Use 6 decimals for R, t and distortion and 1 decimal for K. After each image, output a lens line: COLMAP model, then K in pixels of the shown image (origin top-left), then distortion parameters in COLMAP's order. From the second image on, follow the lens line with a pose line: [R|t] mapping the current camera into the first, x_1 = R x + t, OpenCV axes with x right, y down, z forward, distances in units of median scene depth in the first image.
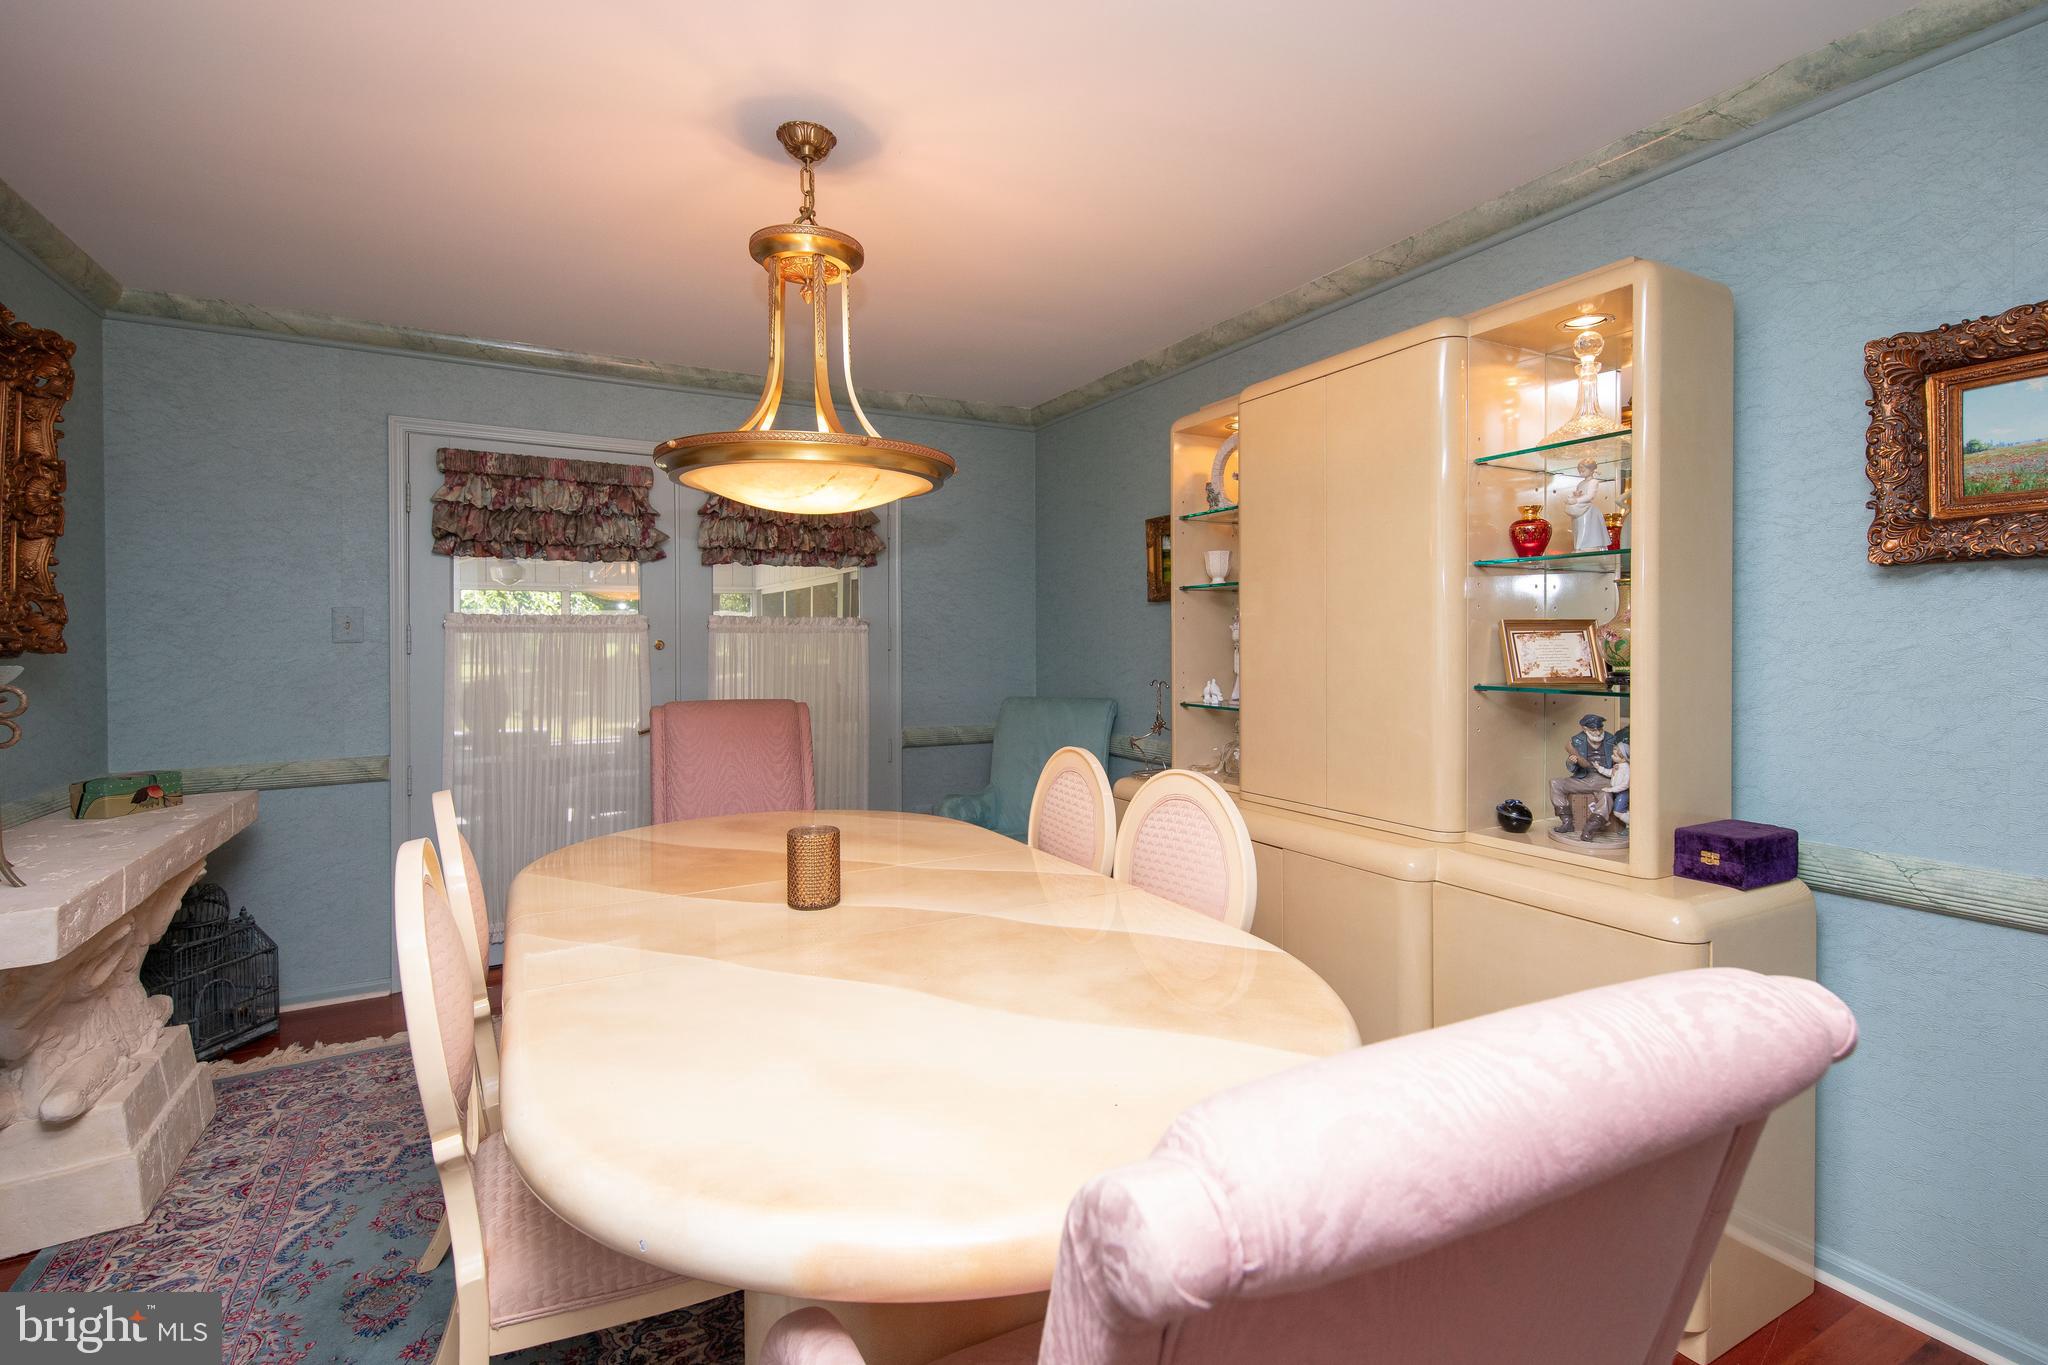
lens RADIAL K [[914.2, 0, 1031.6], [0, 914.2, 647.3], [0, 0, 1]] dist [0.002518, -0.001278]
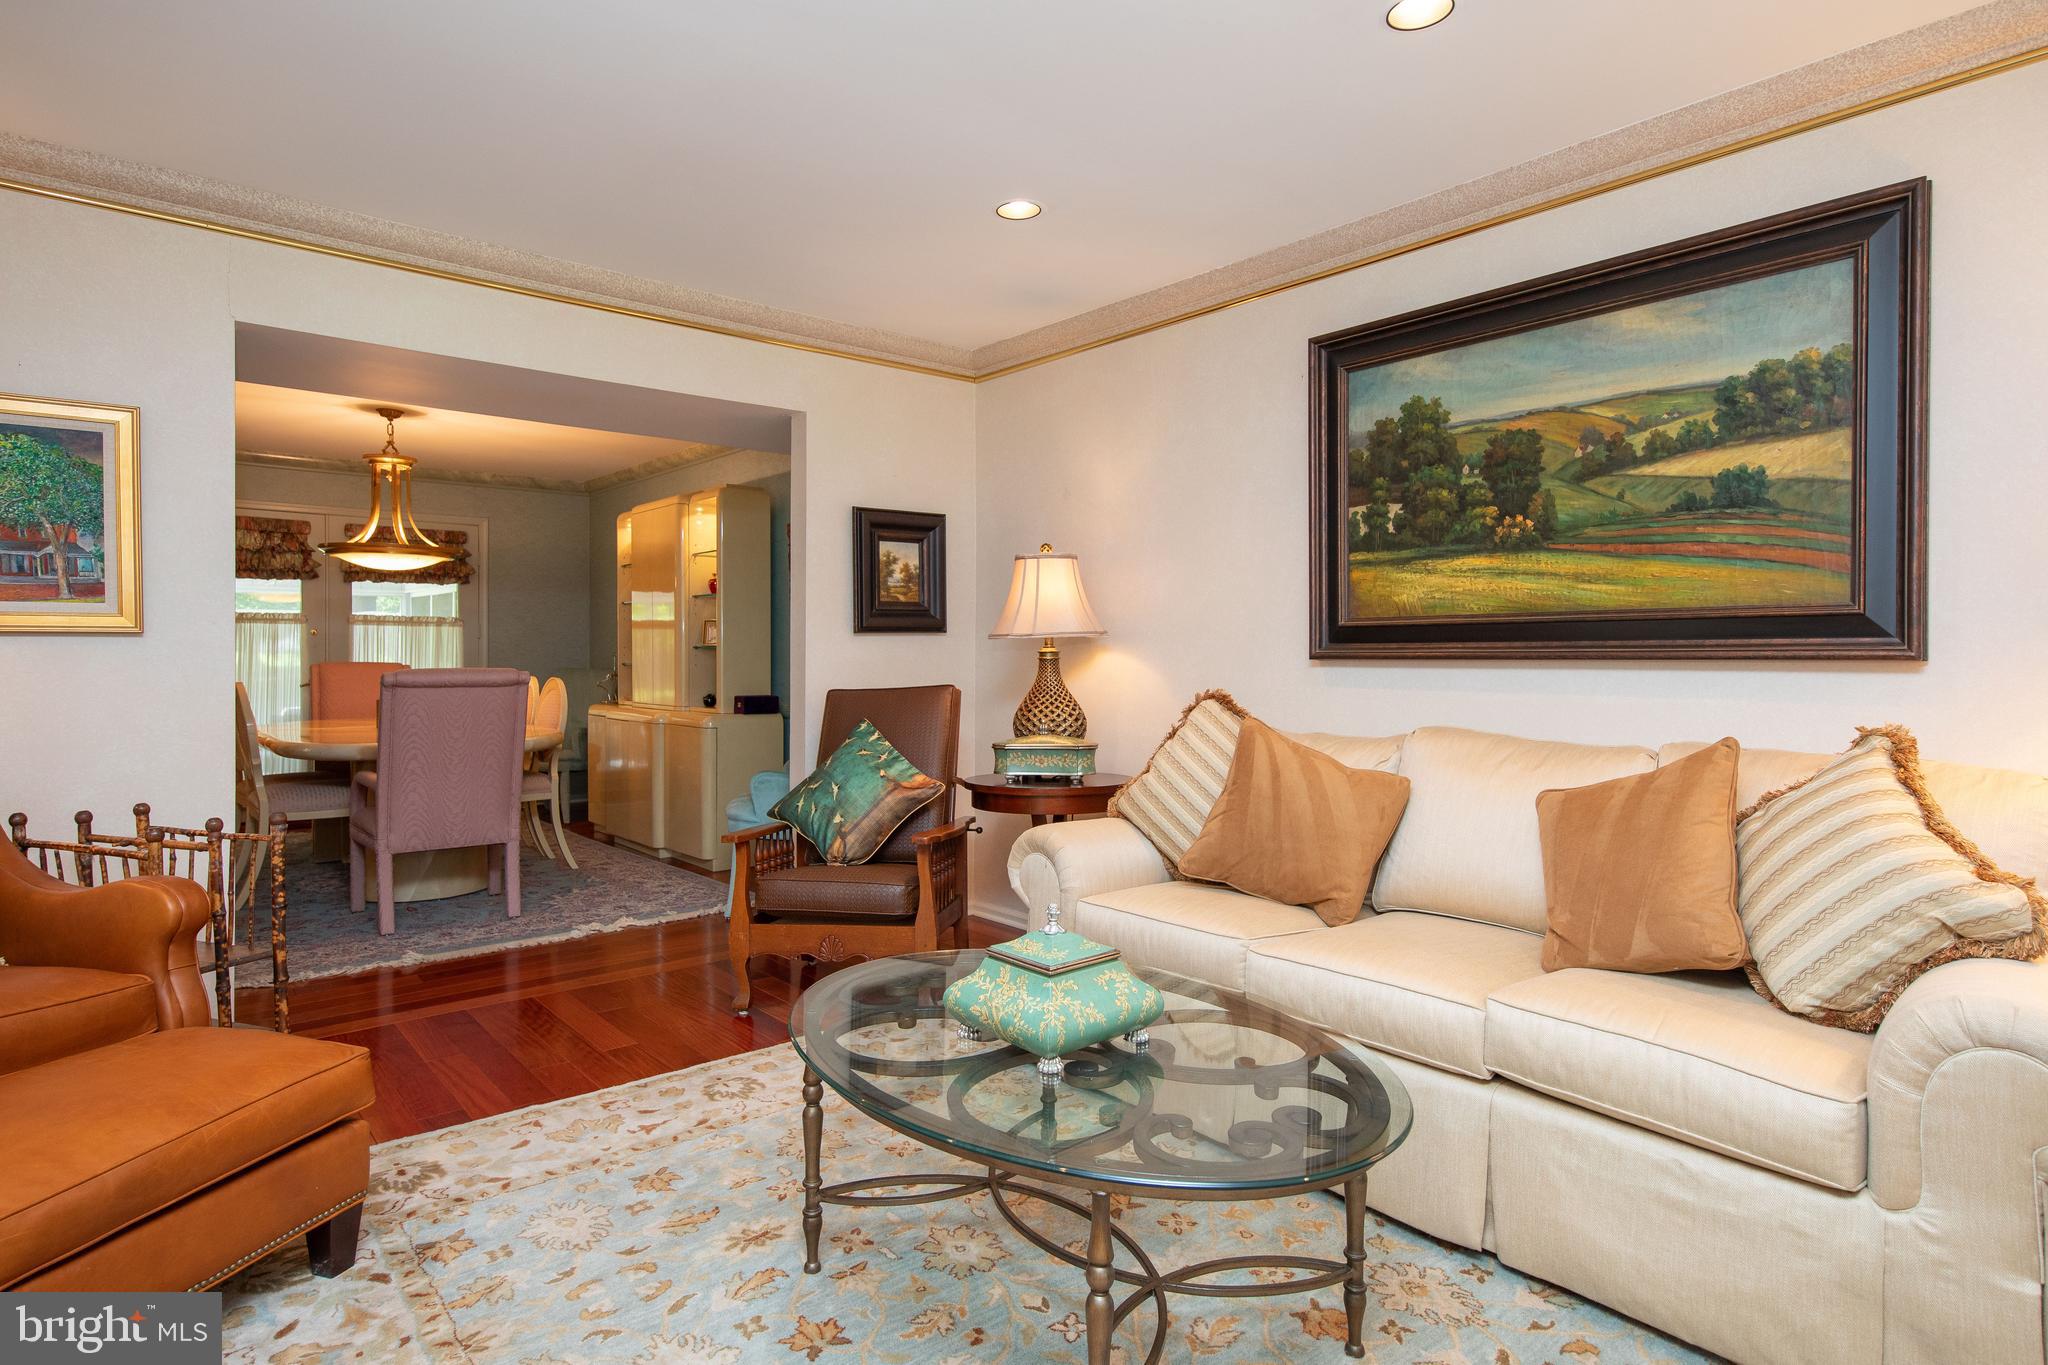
lens RADIAL K [[1111.7, 0, 1036.7], [0, 1111.7, 670.0], [0, 0, 1]] dist [0.006404, -0.000832]
pose [[0.979537, 0.003852, 0.201228, 0.458590], [-0.004545, 0.999985, 0.002984, 0.055053], [-0.201213, -0.003838, 0.979540, -1.218999]]
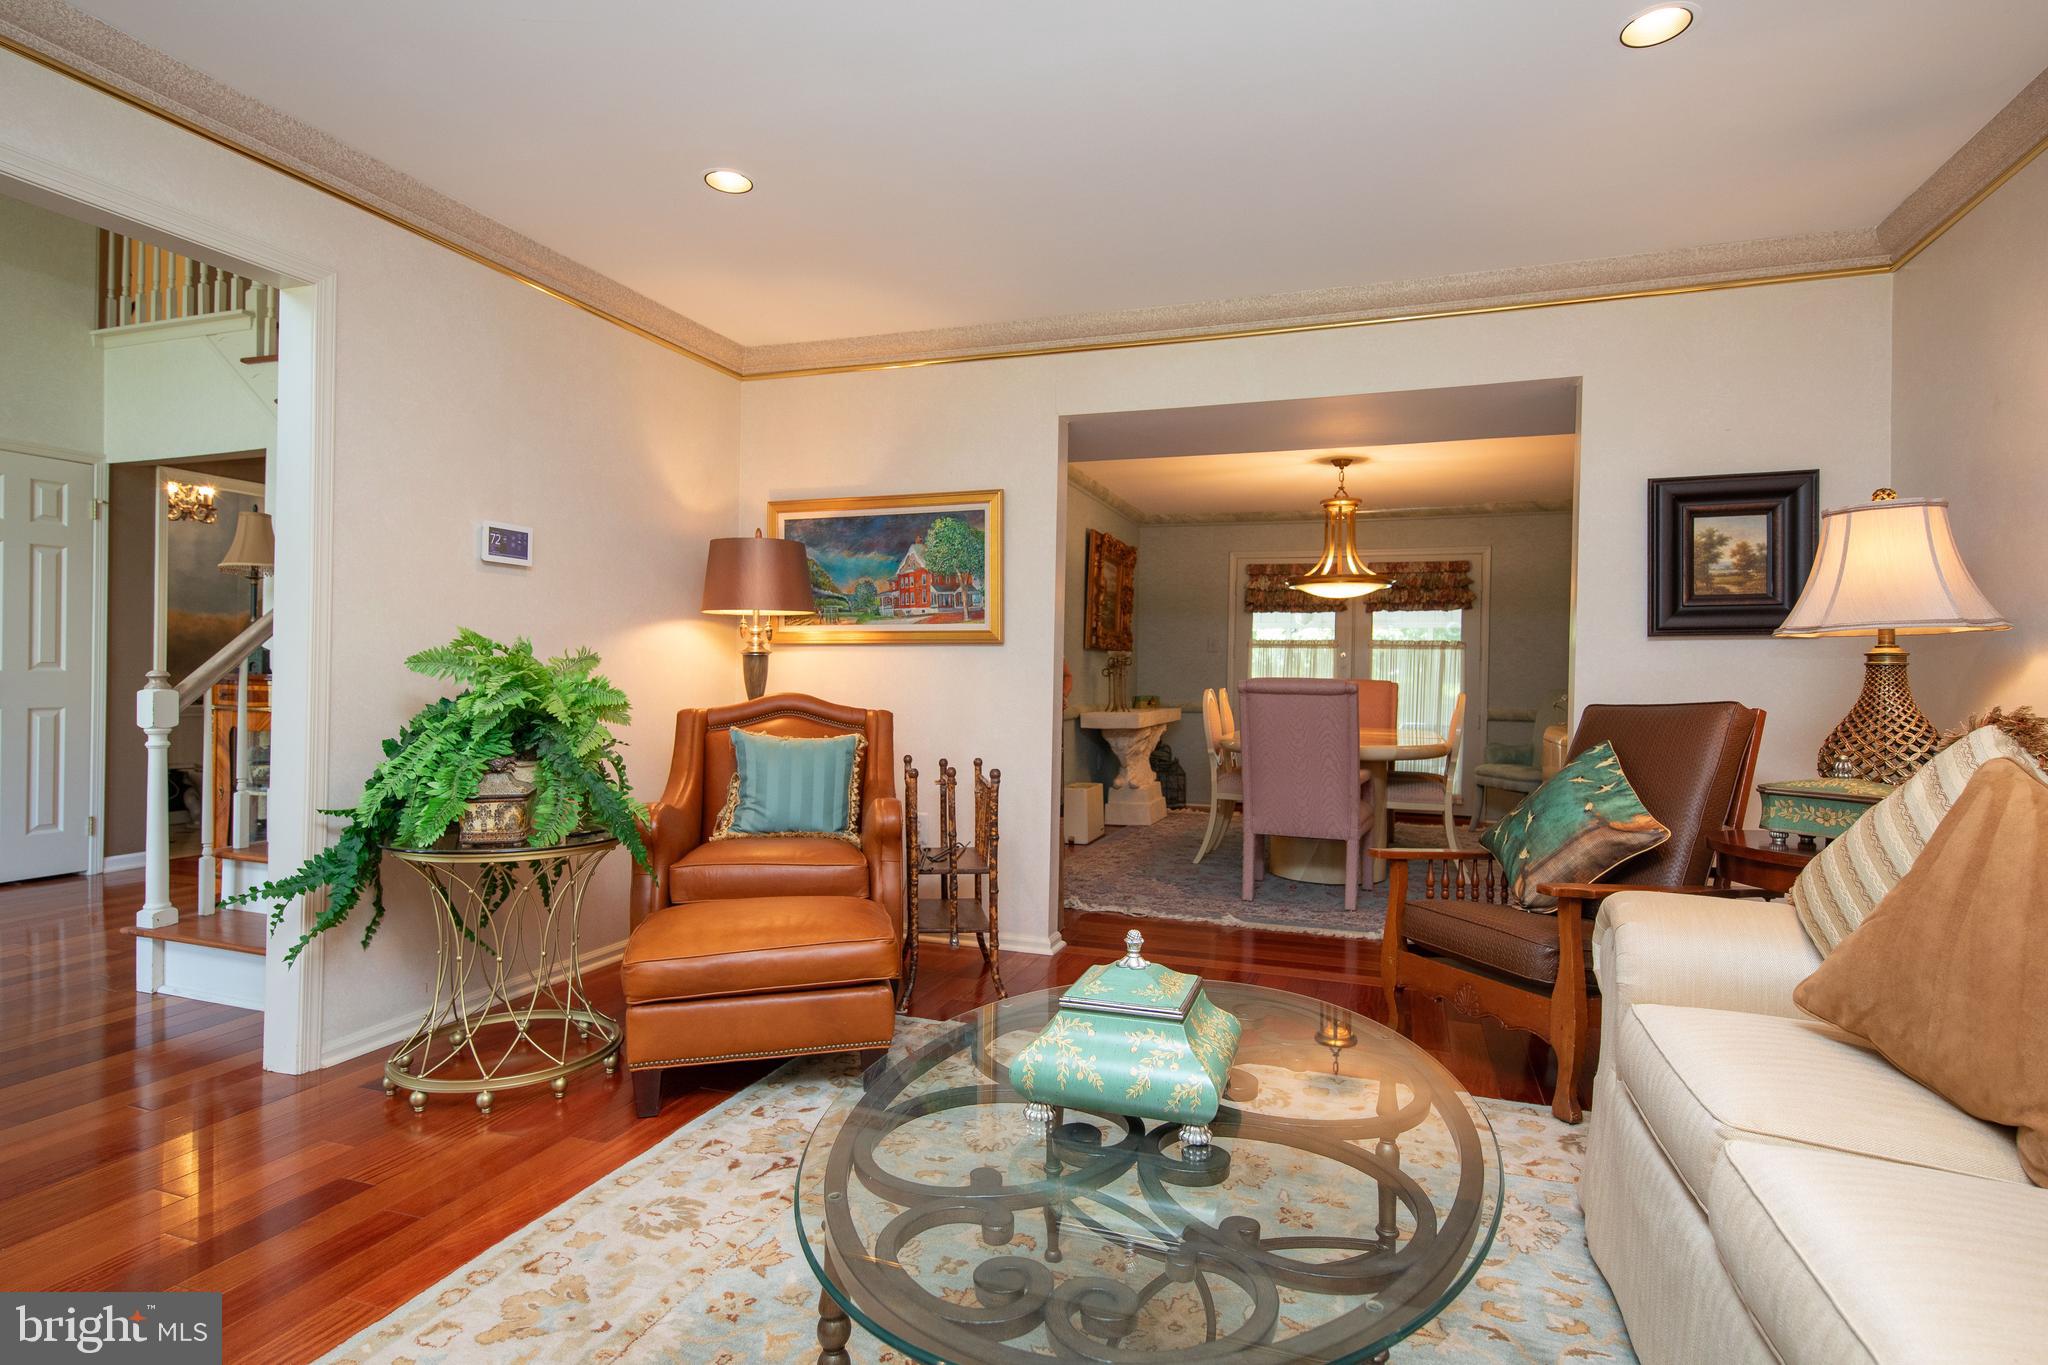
lens RADIAL K [[1045.2, 0, 1022.4], [0, 1045.2, 684.0], [0, 0, 1]] dist [0.008033, 0.000633]
pose [[0.660378, 0.020350, -0.750658, 0.838778], [-0.026832, 0.999634, 0.003495, 0.072522], [0.750454, 0.017834, 0.660682, -1.004713]]
